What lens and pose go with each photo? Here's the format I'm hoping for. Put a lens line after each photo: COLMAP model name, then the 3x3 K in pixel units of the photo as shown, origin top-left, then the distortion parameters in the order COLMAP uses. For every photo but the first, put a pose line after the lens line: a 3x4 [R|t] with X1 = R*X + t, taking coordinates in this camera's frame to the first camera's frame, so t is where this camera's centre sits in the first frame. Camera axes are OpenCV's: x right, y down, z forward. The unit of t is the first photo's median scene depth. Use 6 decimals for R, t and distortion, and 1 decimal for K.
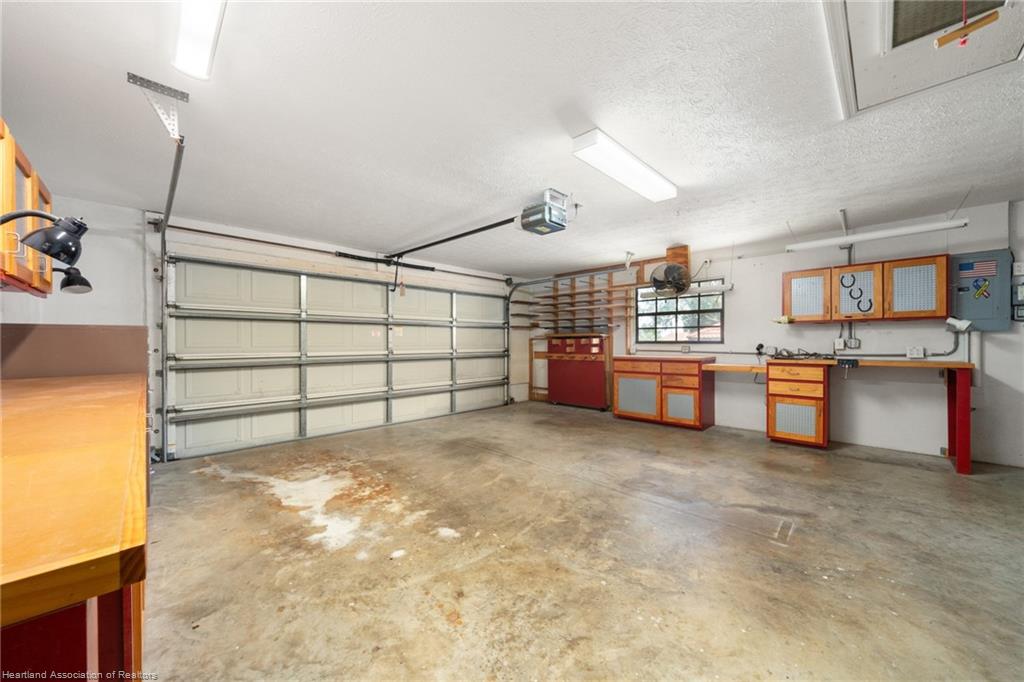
lens RADIAL K [[373.4, 0, 510.6], [0, 373.4, 341.9], [0, 0, 1]] dist [-0.008596, -0.000551]
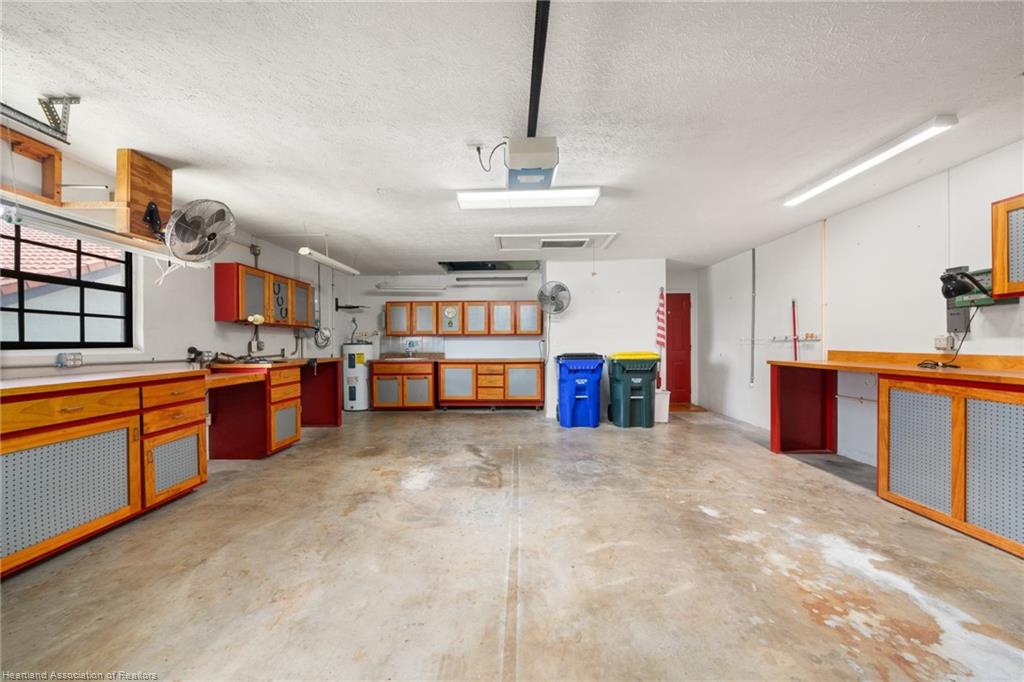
lens RADIAL K [[349.8, 0, 497.4], [0, 349.8, 346.0], [0, 0, 1]] dist [-0.006085, 0.000504]
pose [[-0.675241, 0.000108, 0.737597, -0.430832], [0.004141, 0.999985, 0.003645, 0.006447], [-0.737585, 0.005516, -0.675231, 1.834040]]
